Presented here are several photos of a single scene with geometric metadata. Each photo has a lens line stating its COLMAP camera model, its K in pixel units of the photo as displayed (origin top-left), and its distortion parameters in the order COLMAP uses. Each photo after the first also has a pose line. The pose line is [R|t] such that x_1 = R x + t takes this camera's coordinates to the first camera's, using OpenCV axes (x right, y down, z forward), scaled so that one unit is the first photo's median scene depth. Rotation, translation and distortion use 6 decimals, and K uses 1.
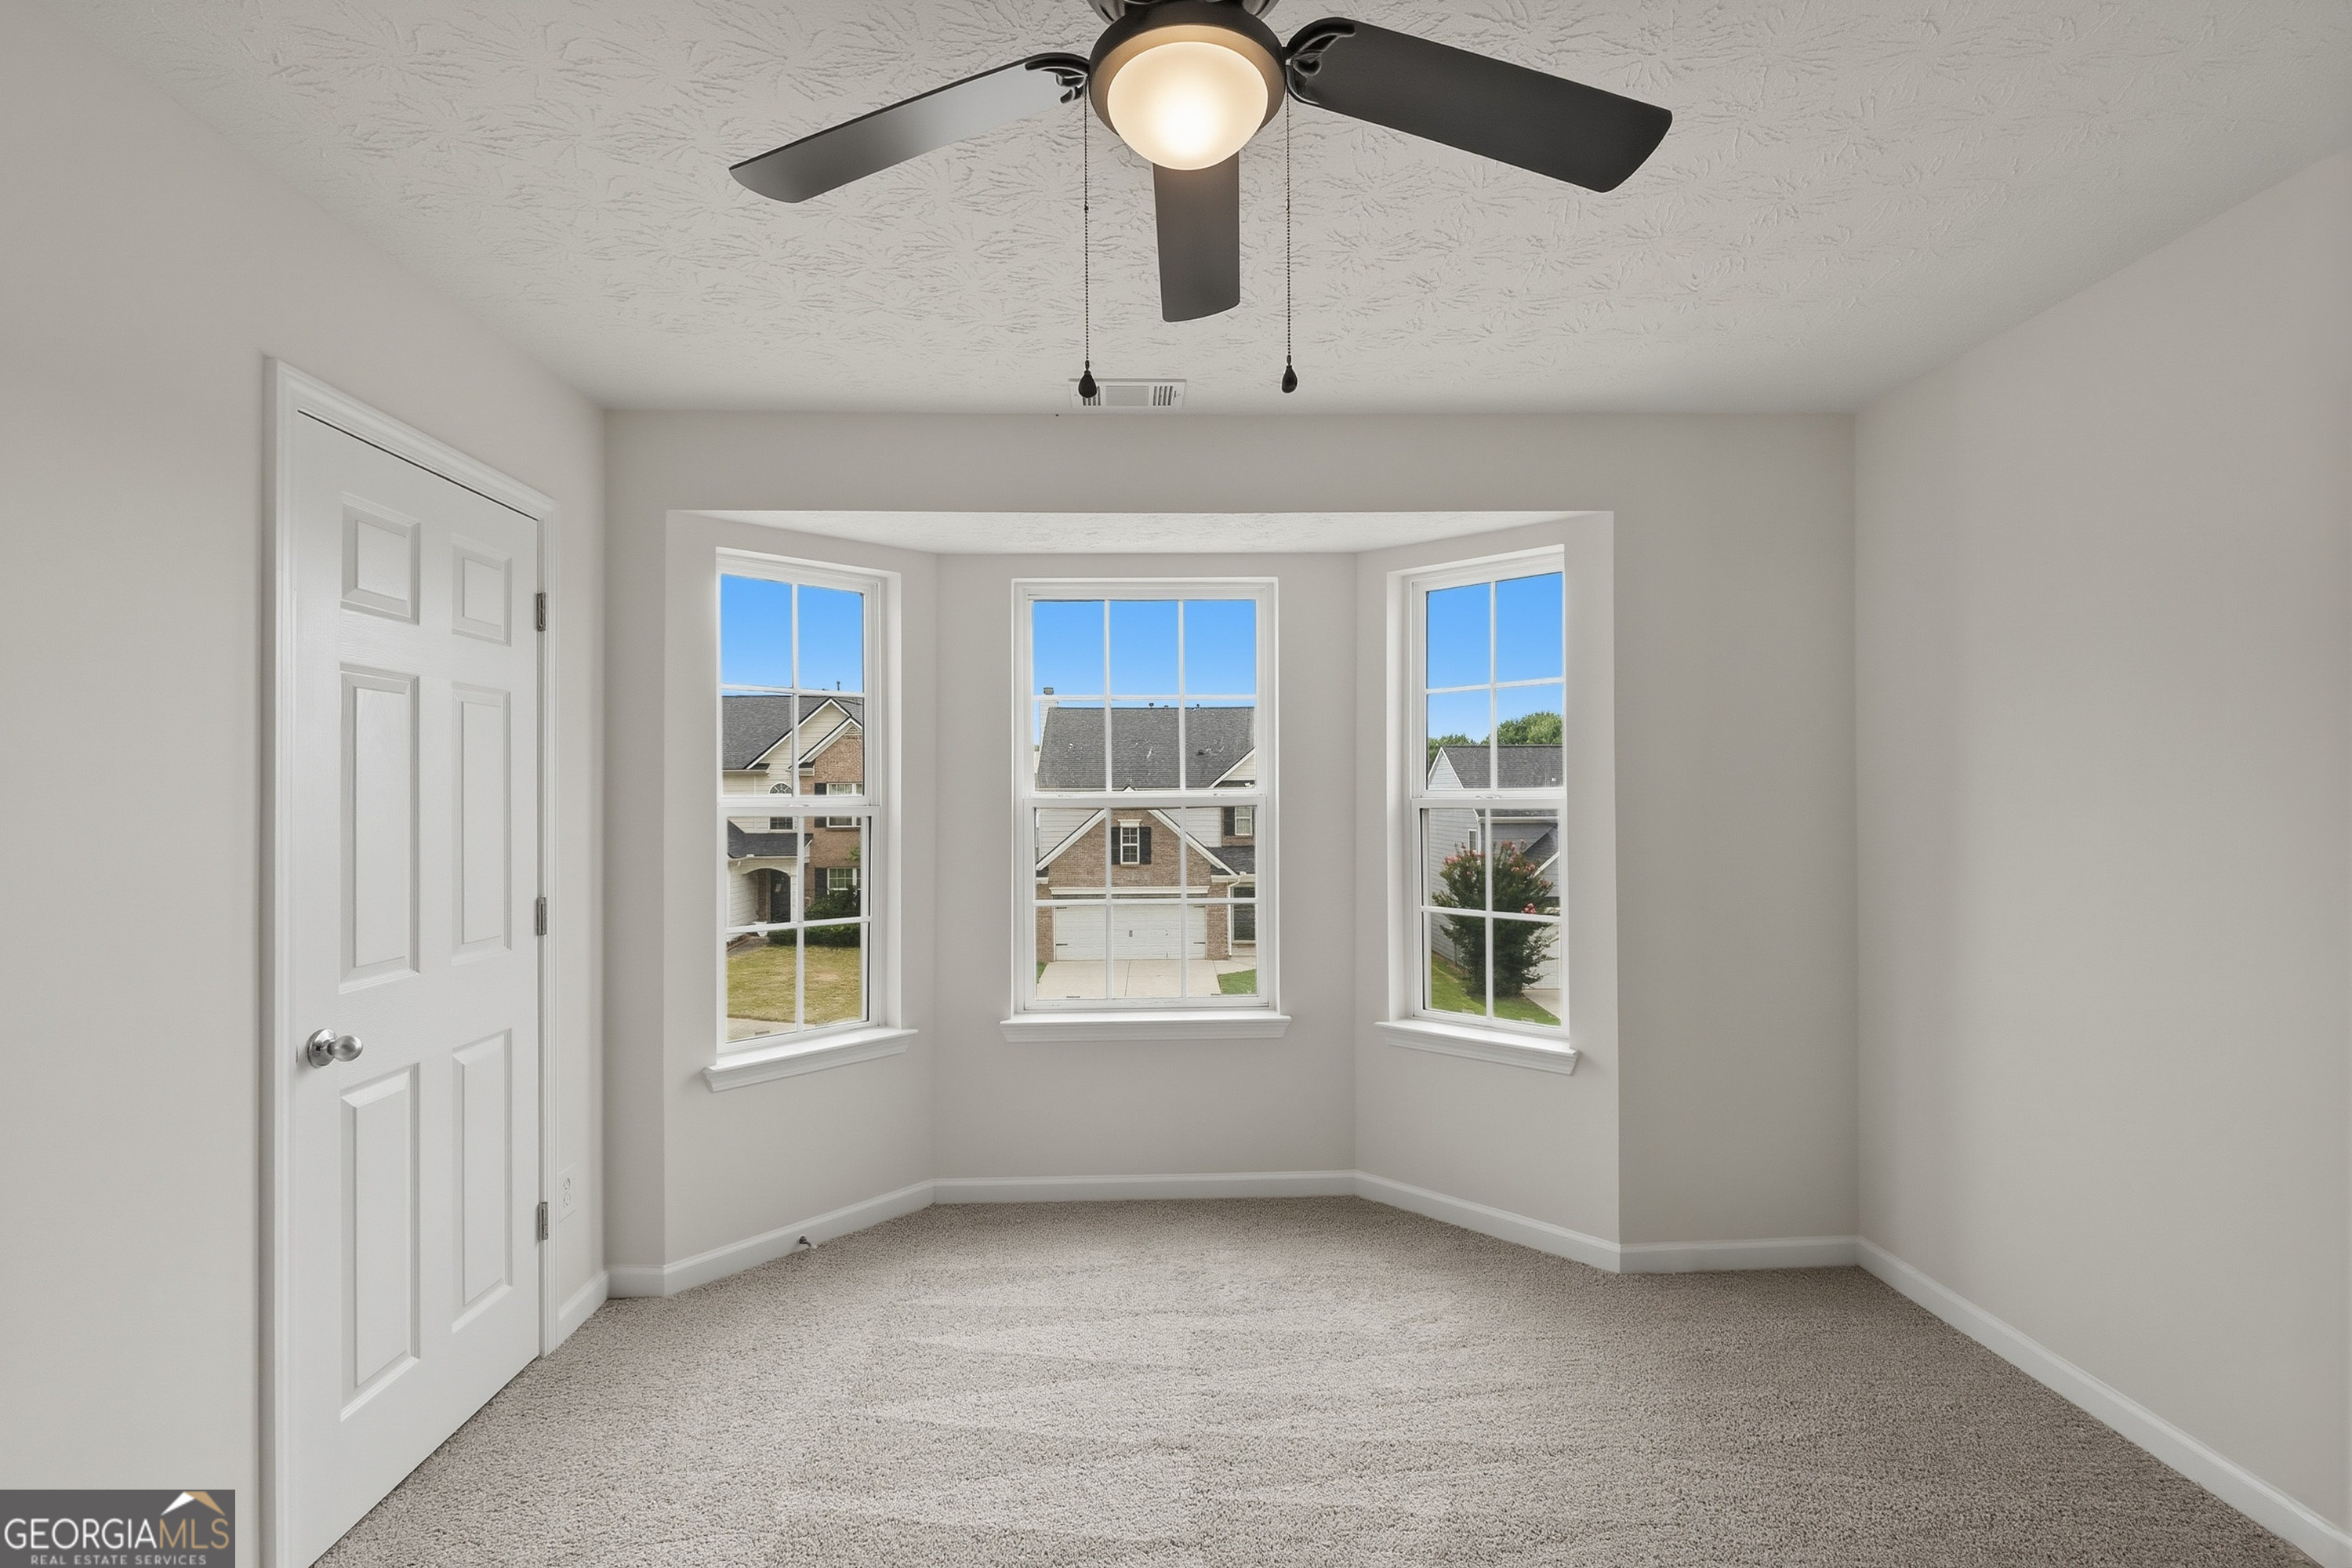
lens RADIAL K [[1077.4, 0, 1182.8], [0, 1077.4, 791.7], [0, 0, 1]] dist [-0.004776, -0.001290]
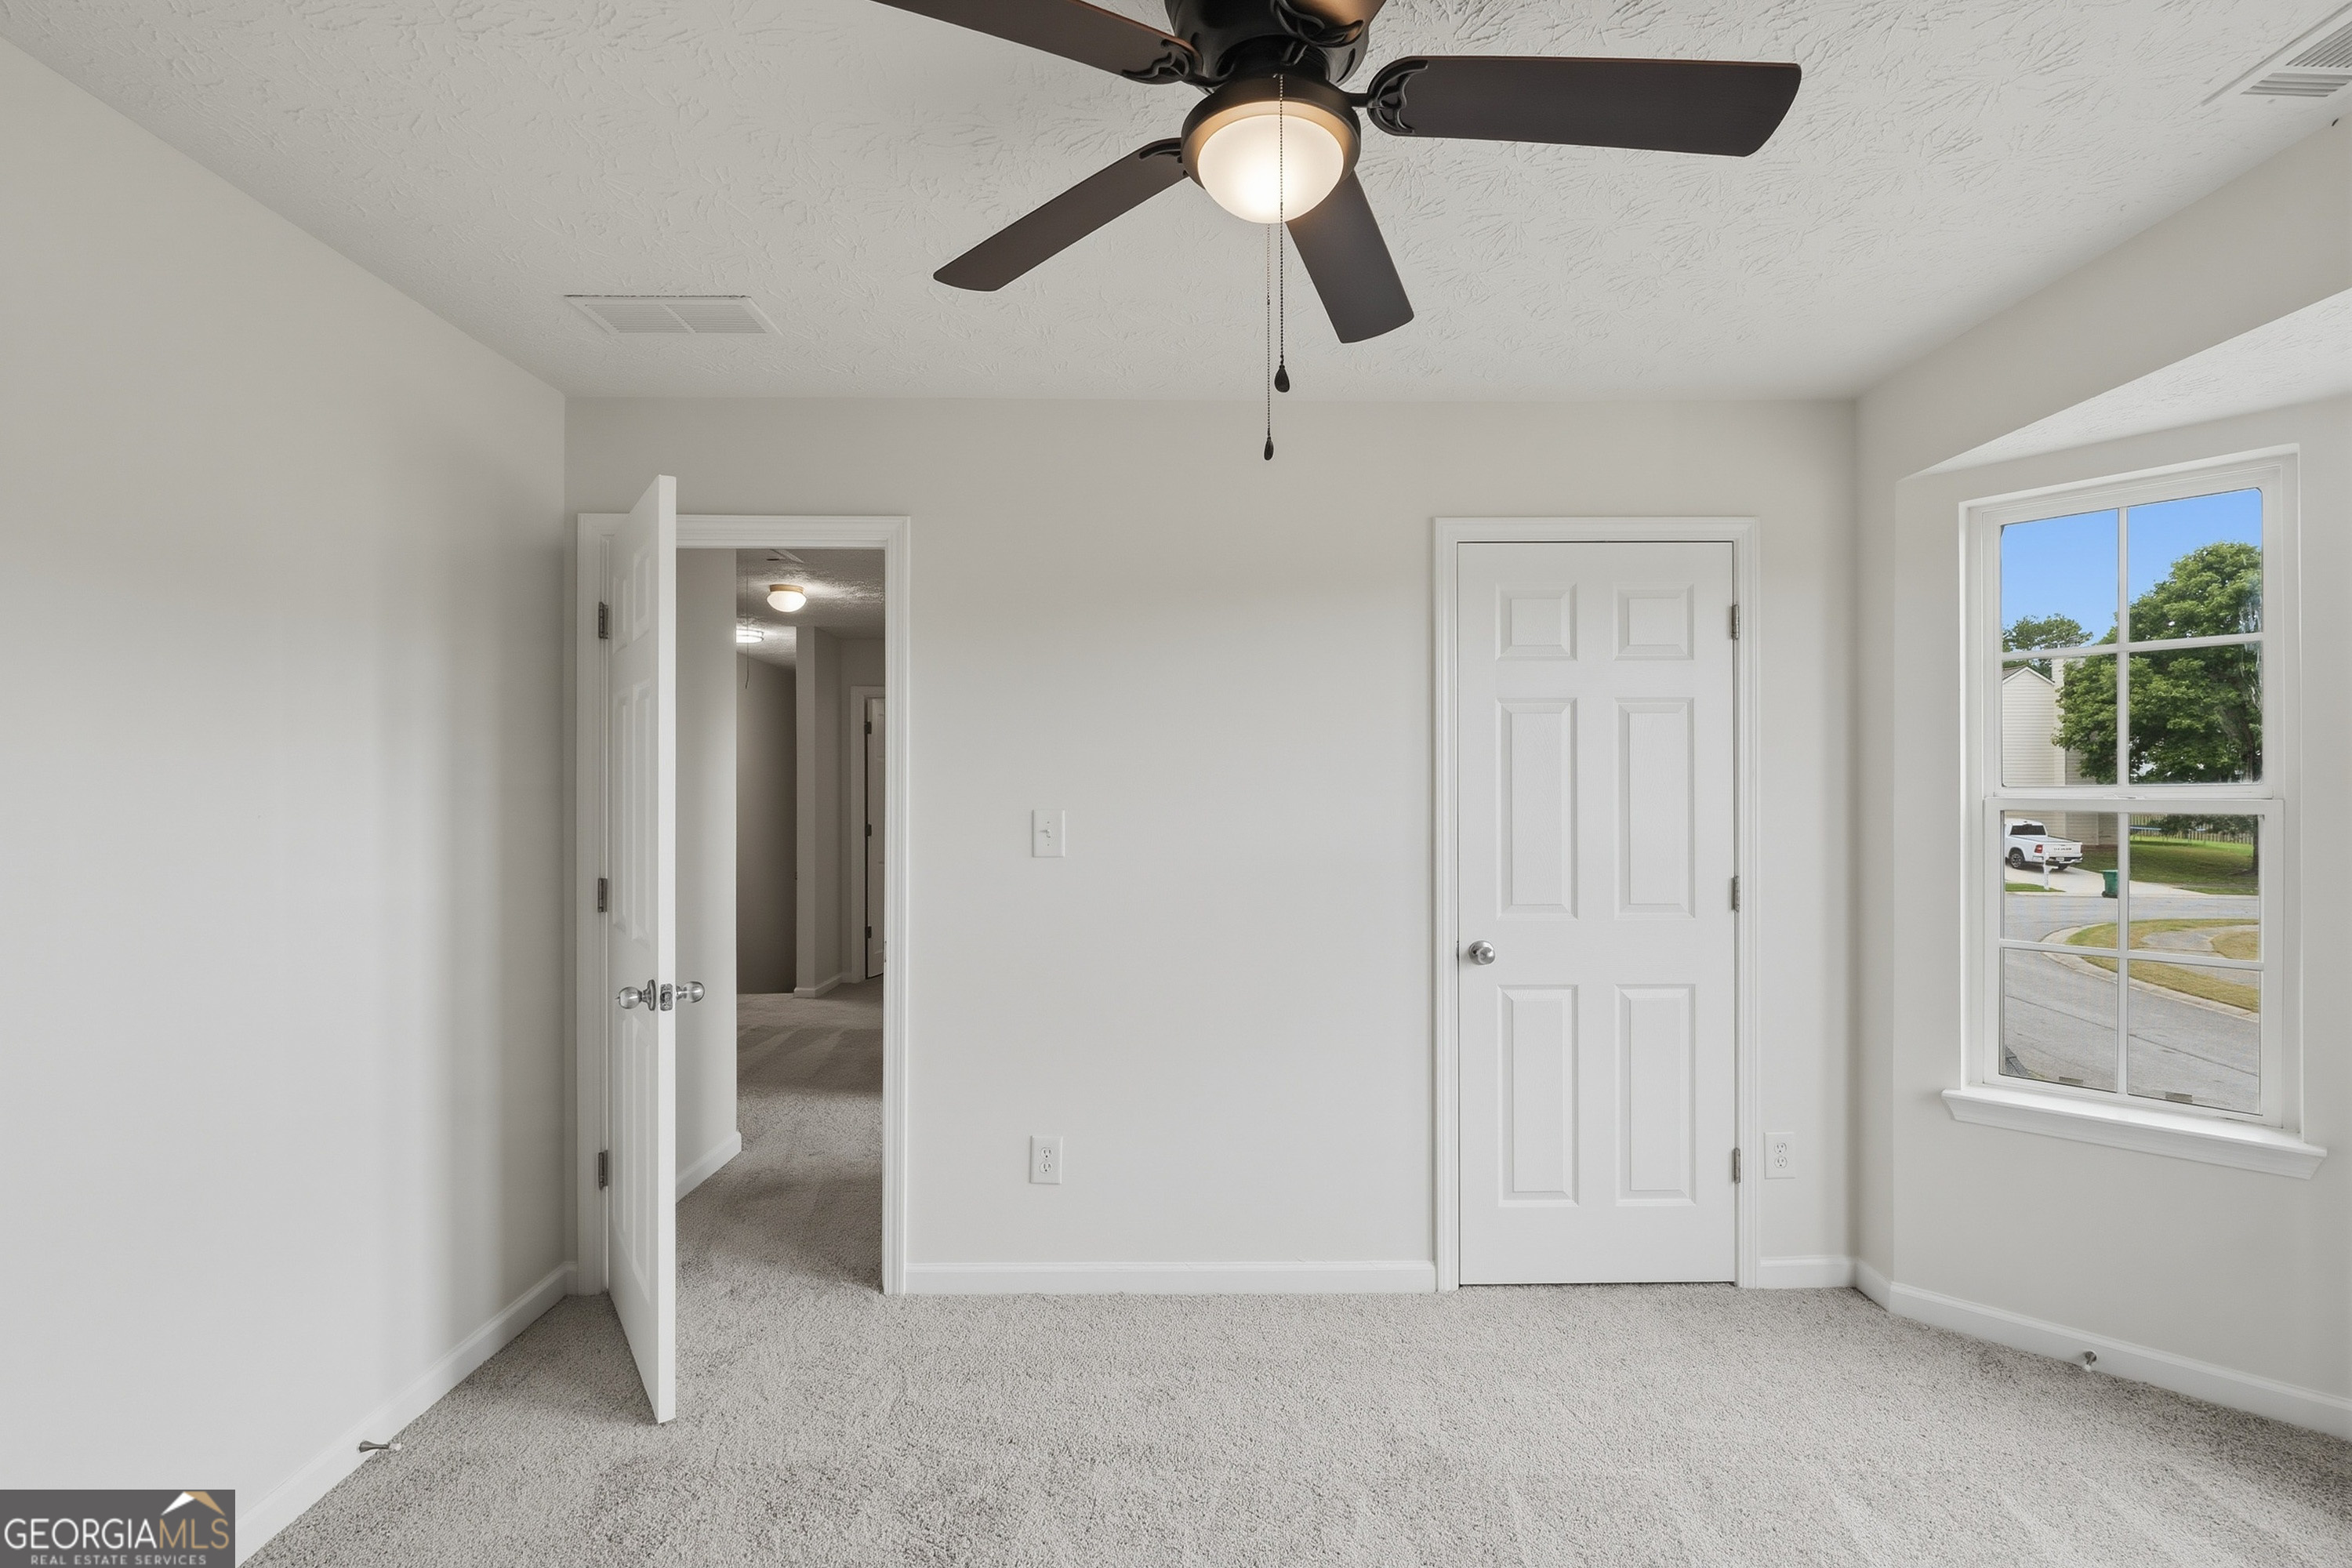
lens RADIAL K [[1077.4, 0, 1183.8], [0, 1077.4, 779.0], [0, 0, 1]] dist [-0.004776, -0.001290]
pose [[-0.019496, -0.003523, -0.999804, 0.494324], [0.007468, 0.999965, -0.003669, -0.003827], [0.999782, -0.007538, -0.019469, 0.409284]]
